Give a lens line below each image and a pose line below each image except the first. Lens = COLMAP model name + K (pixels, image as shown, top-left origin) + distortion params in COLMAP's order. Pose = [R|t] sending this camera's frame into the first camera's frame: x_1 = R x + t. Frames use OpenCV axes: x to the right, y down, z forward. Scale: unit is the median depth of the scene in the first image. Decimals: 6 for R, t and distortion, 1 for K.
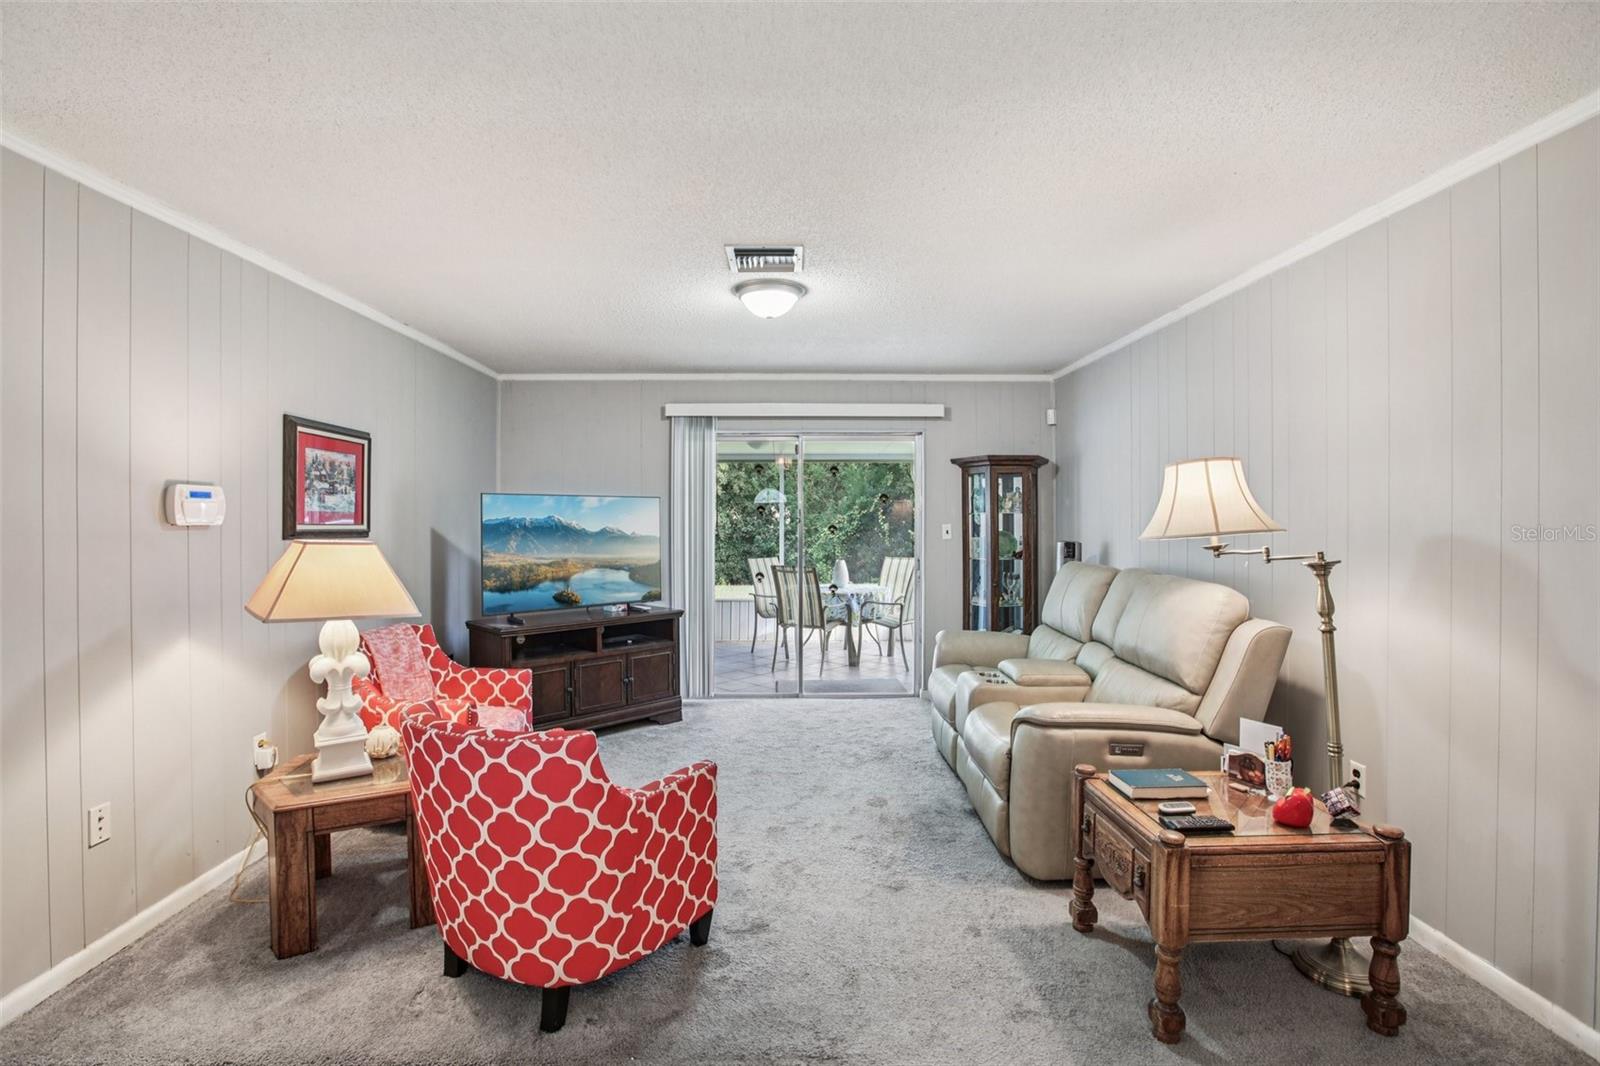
lens RADIAL K [[724.0, 0, 797.5], [0, 724.0, 524.7], [0, 0, 1]] dist [-0.037488, 0.006457]
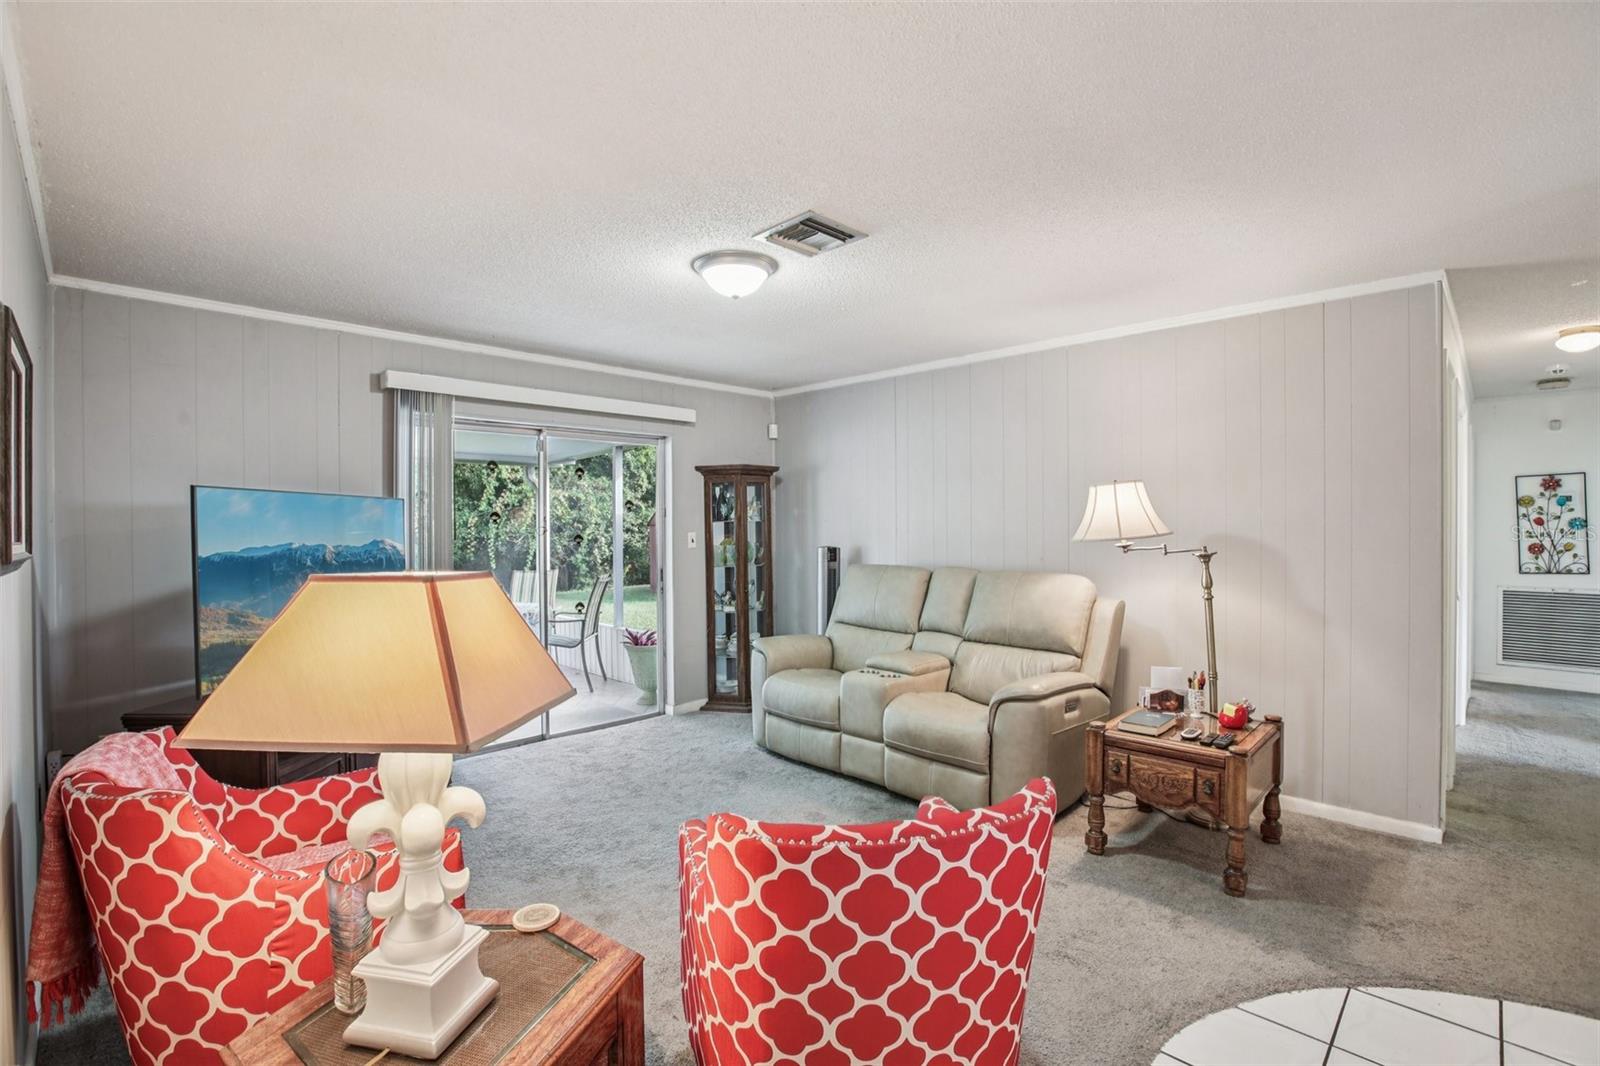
lens RADIAL K [[724.0, 0, 796.8], [0, 724.0, 526.9], [0, 0, 1]] dist [-0.037488, 0.006457]
pose [[0.722015, -0.005405, 0.691857, -0.456818], [0.011491, 0.999925, -0.004180, -0.003510], [-0.691782, 0.010968, 0.722023, 0.245081]]
